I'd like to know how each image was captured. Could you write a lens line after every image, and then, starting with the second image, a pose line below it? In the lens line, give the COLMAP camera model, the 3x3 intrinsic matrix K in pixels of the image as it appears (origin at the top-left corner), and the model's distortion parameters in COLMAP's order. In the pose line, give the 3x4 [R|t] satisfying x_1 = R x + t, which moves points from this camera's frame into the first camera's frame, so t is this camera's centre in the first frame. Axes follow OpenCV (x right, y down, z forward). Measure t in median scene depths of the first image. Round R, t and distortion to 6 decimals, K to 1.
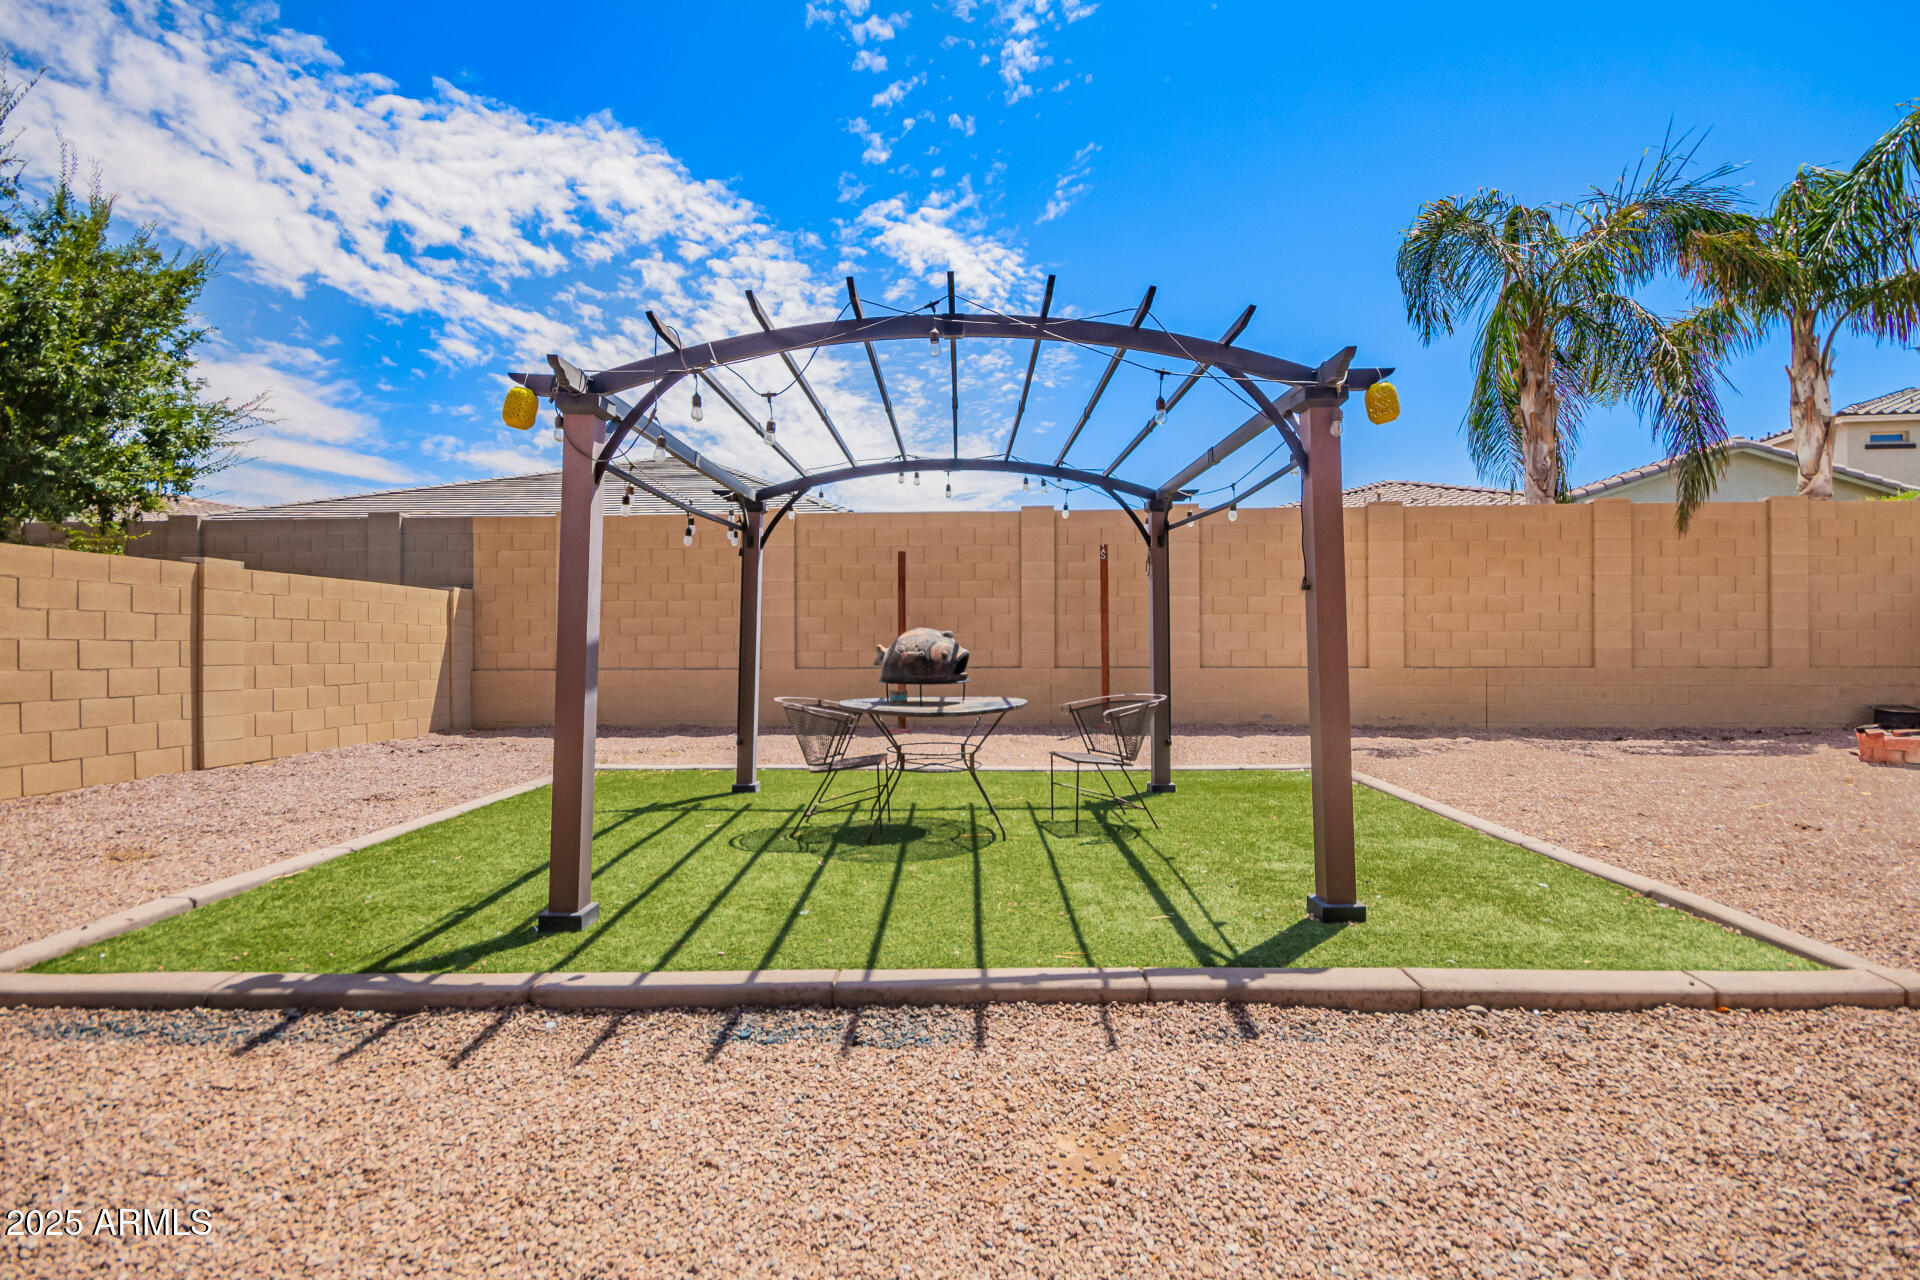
lens RADIAL K [[894.0, 0, 968.8], [0, 894.0, 634.4], [0, 0, 1]] dist [0.007674, -0.000086]
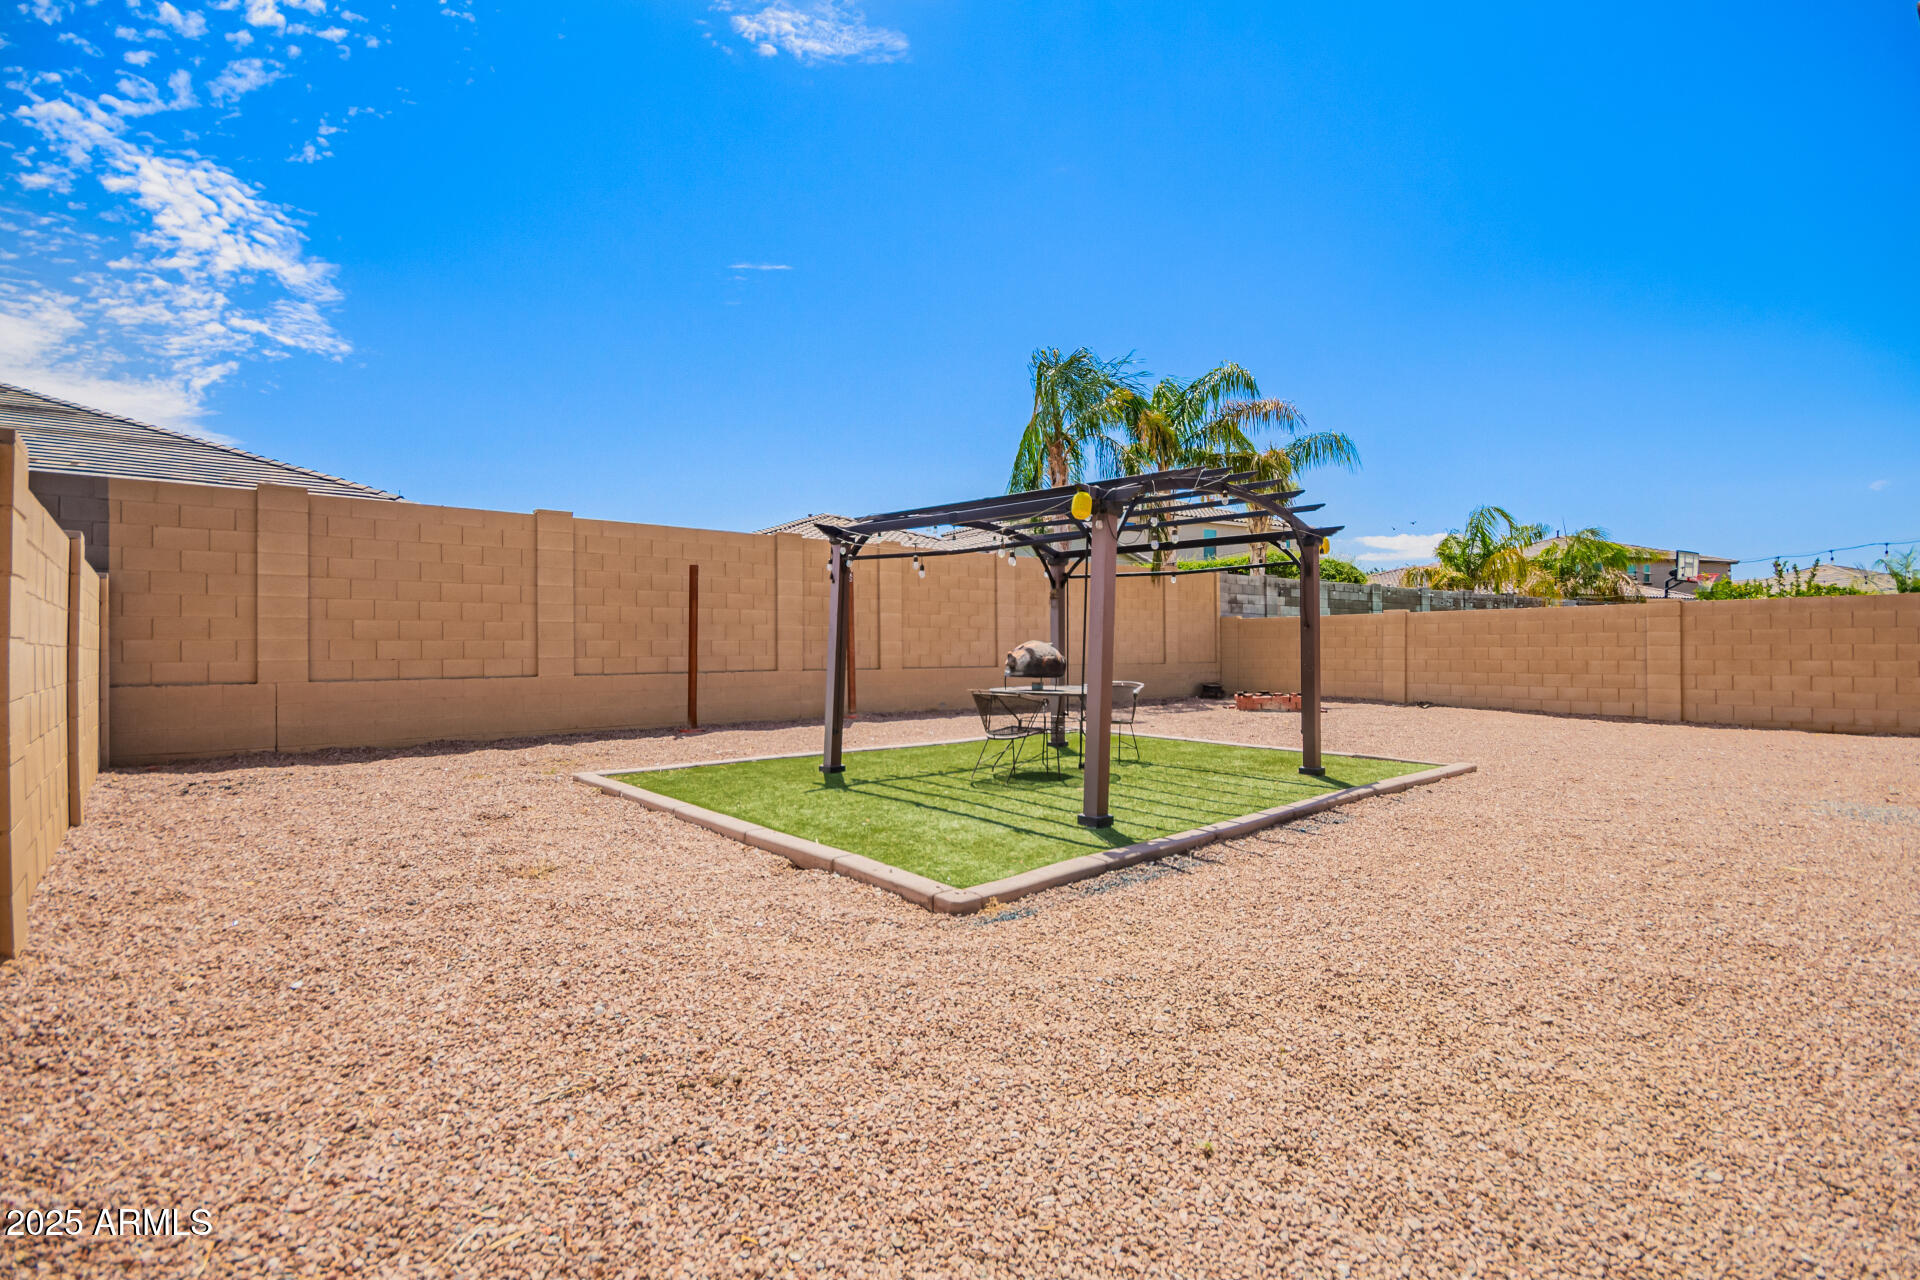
lens RADIAL K [[894.0, 0, 966.6], [0, 894.0, 641.9], [0, 0, 1]] dist [0.007674, -0.000086]
pose [[0.732490, 0.006194, 0.680749, -0.308194], [-0.008497, 0.999964, 0.000044, -0.001313], [-0.680724, -0.005817, 0.732517, -0.007760]]
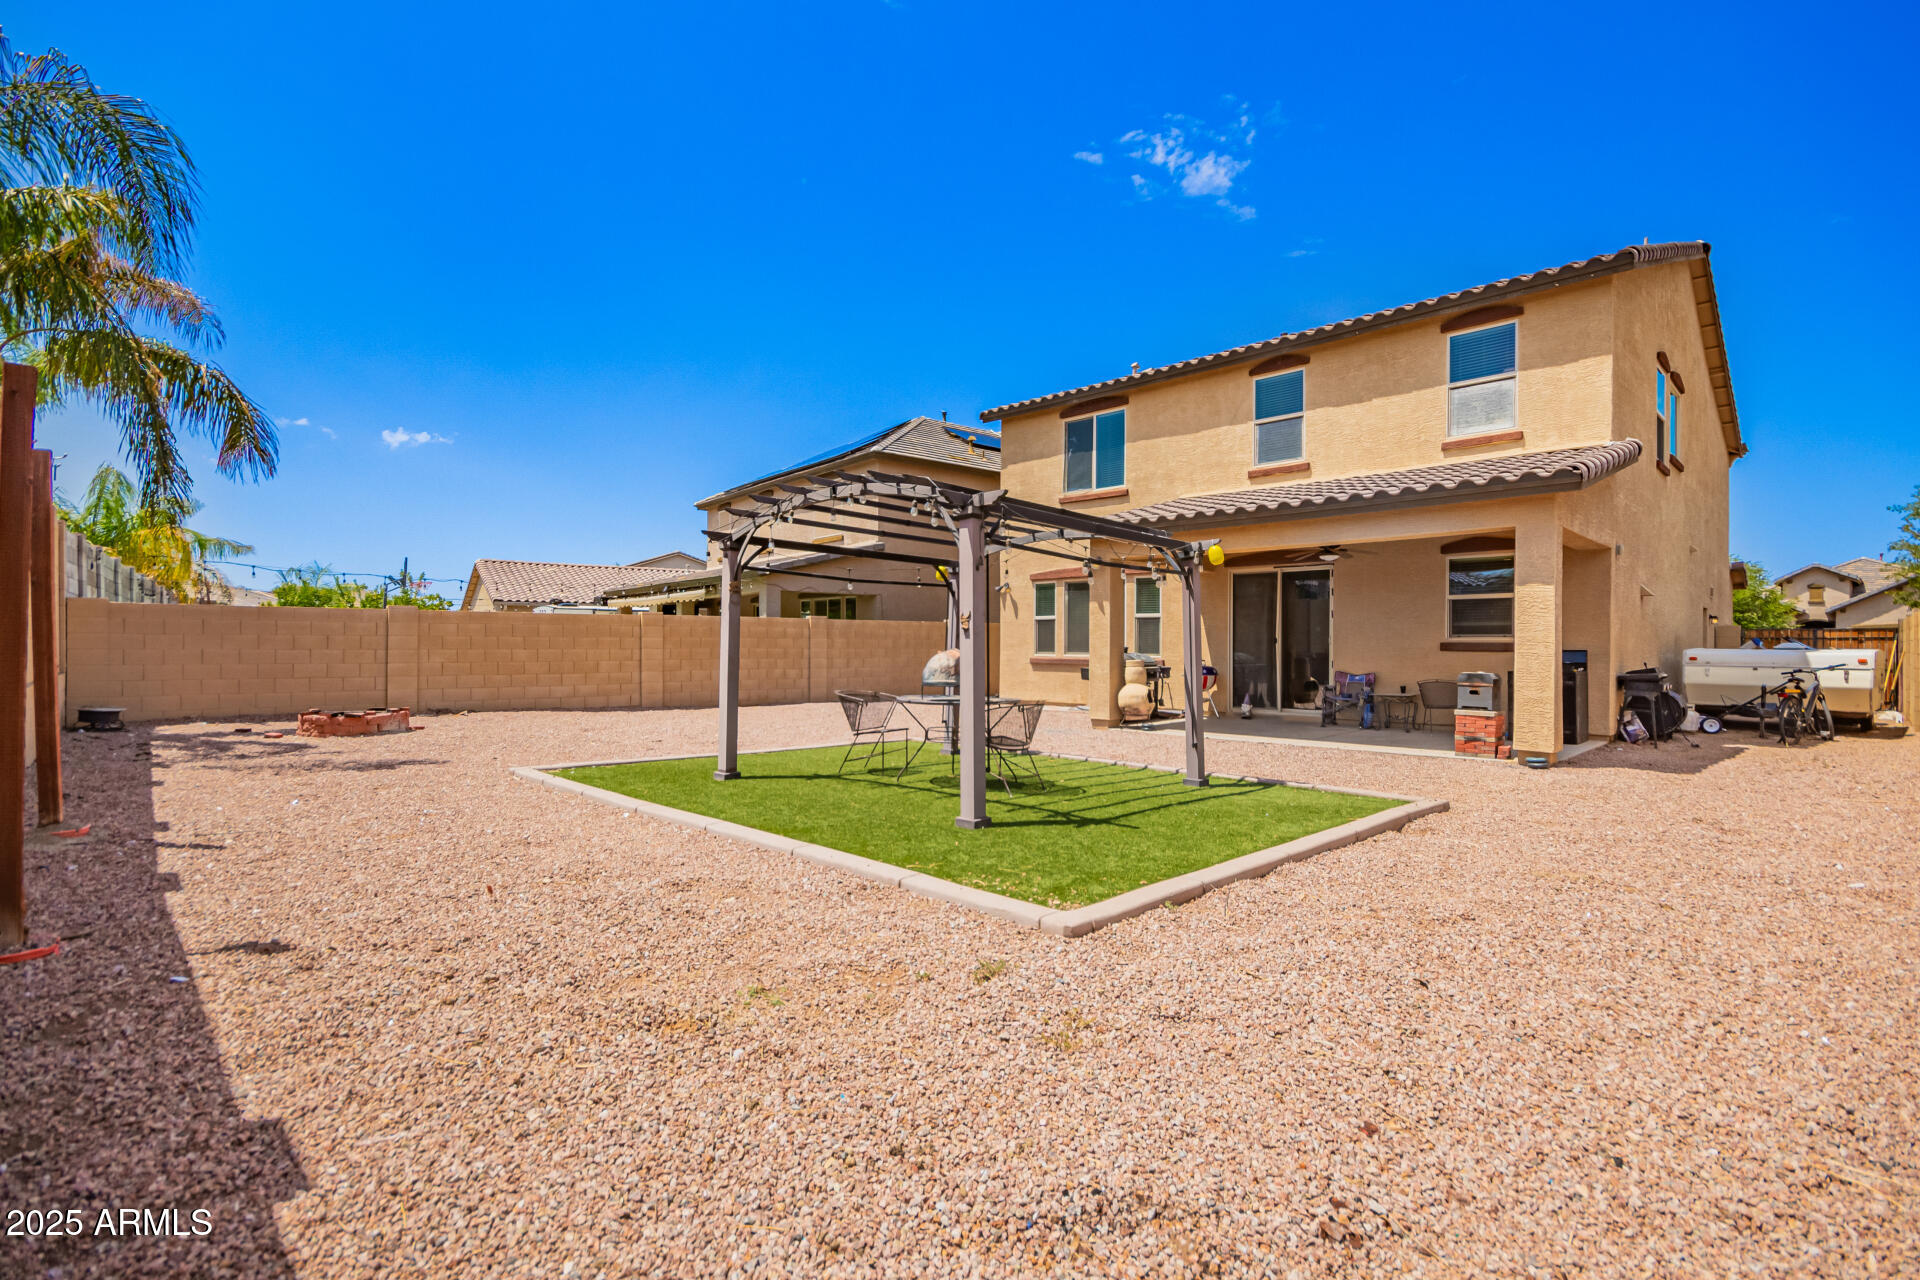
lens RADIAL K [[894.0, 0, 967.8], [0, 894.0, 646.5], [0, 0, 1]] dist [0.007674, -0.000086]
pose [[-0.703000, 0.000410, 0.711189, -0.290090], [-0.009719, 0.999901, -0.010184, 0.000727], [-0.711123, -0.014071, -0.702927, 0.508467]]
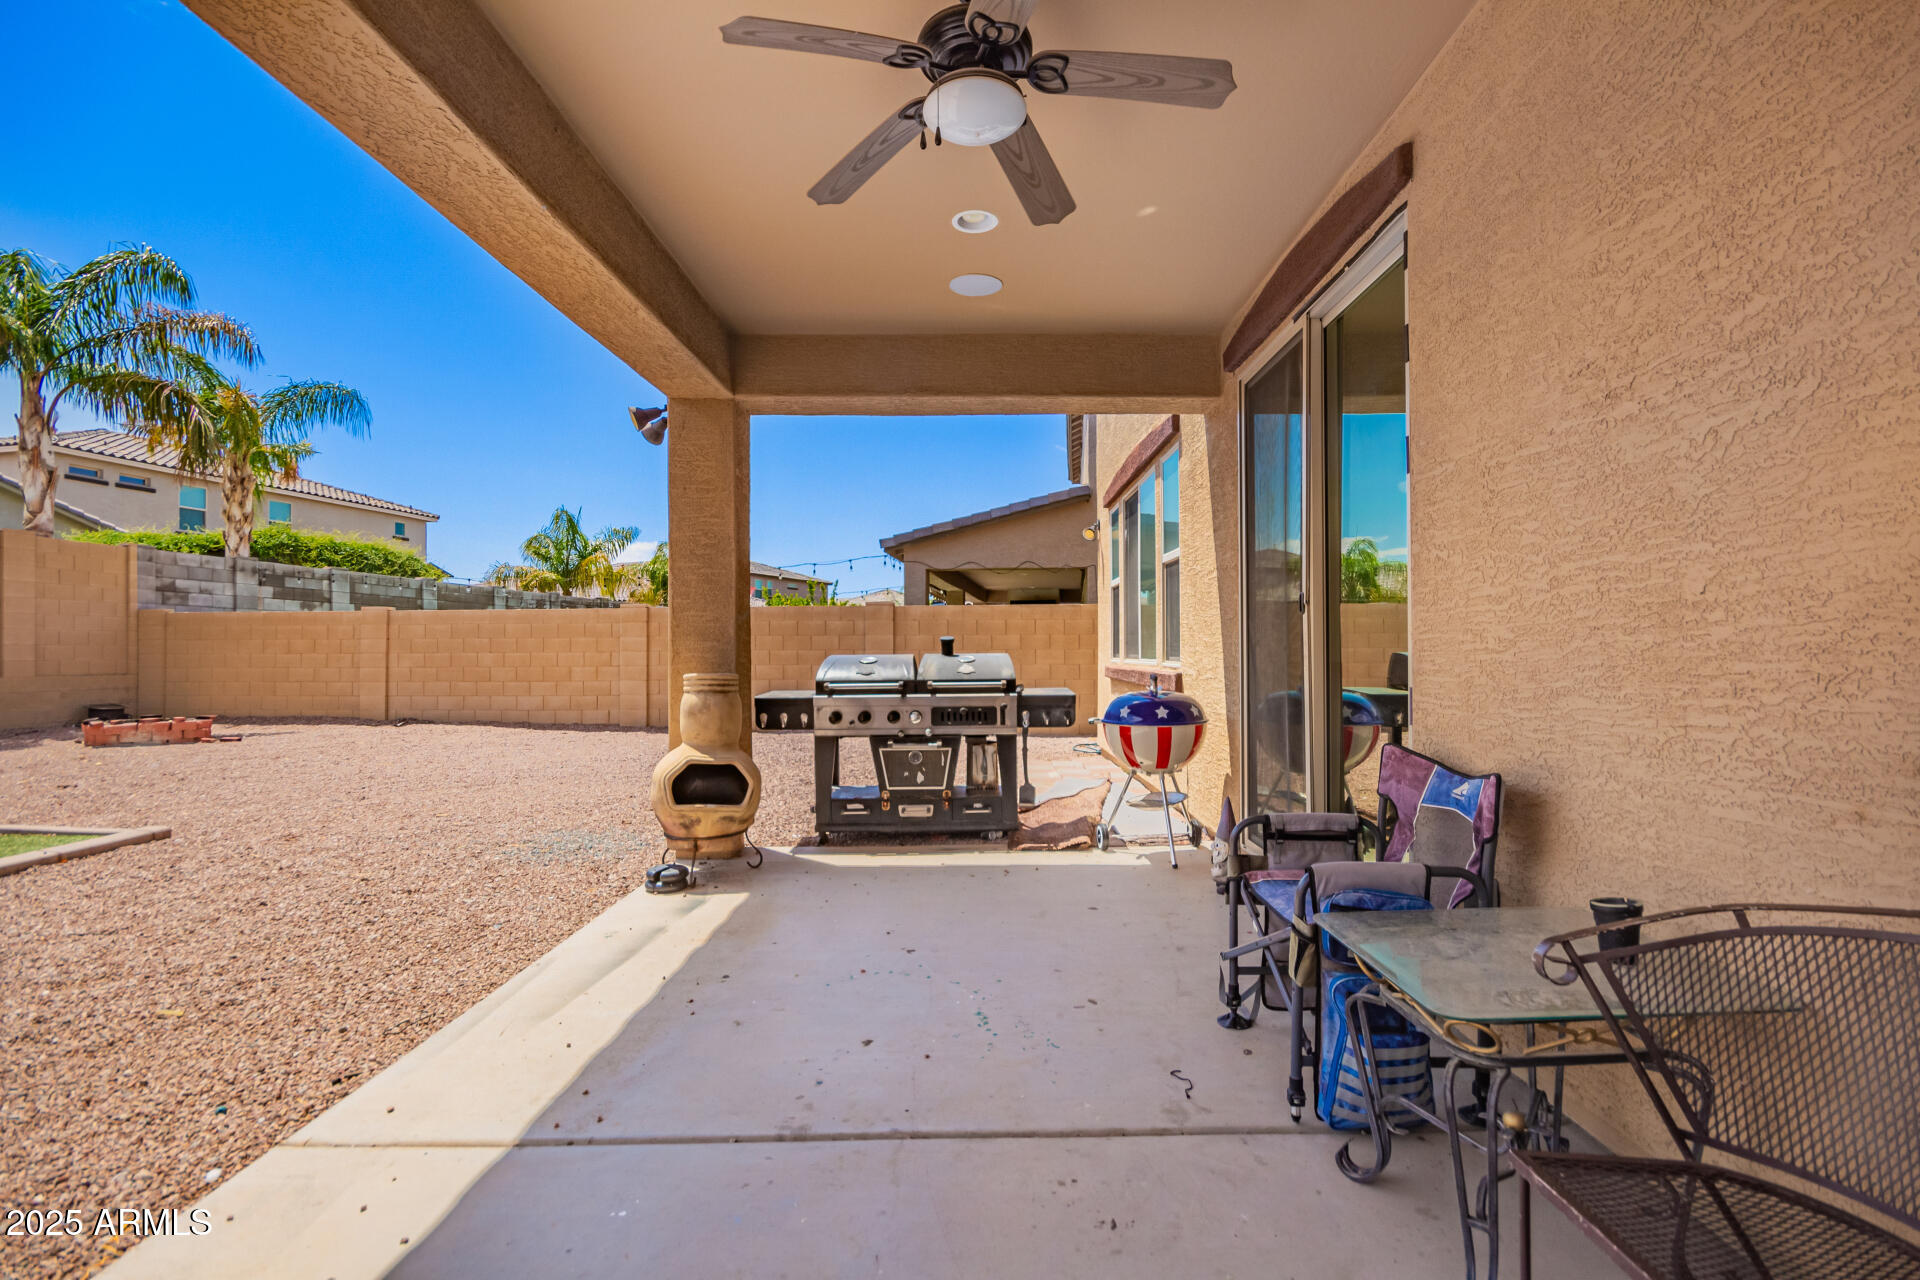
lens RADIAL K [[894.0, 0, 988.7], [0, 894.0, 642.2], [0, 0, 1]] dist [0.007674, -0.000086]
pose [[-0.024765, 0.011675, 0.999625, -0.147165], [-0.011730, 0.999860, -0.011968, -0.005052], [-0.999624, -0.012022, -0.024625, -0.117530]]
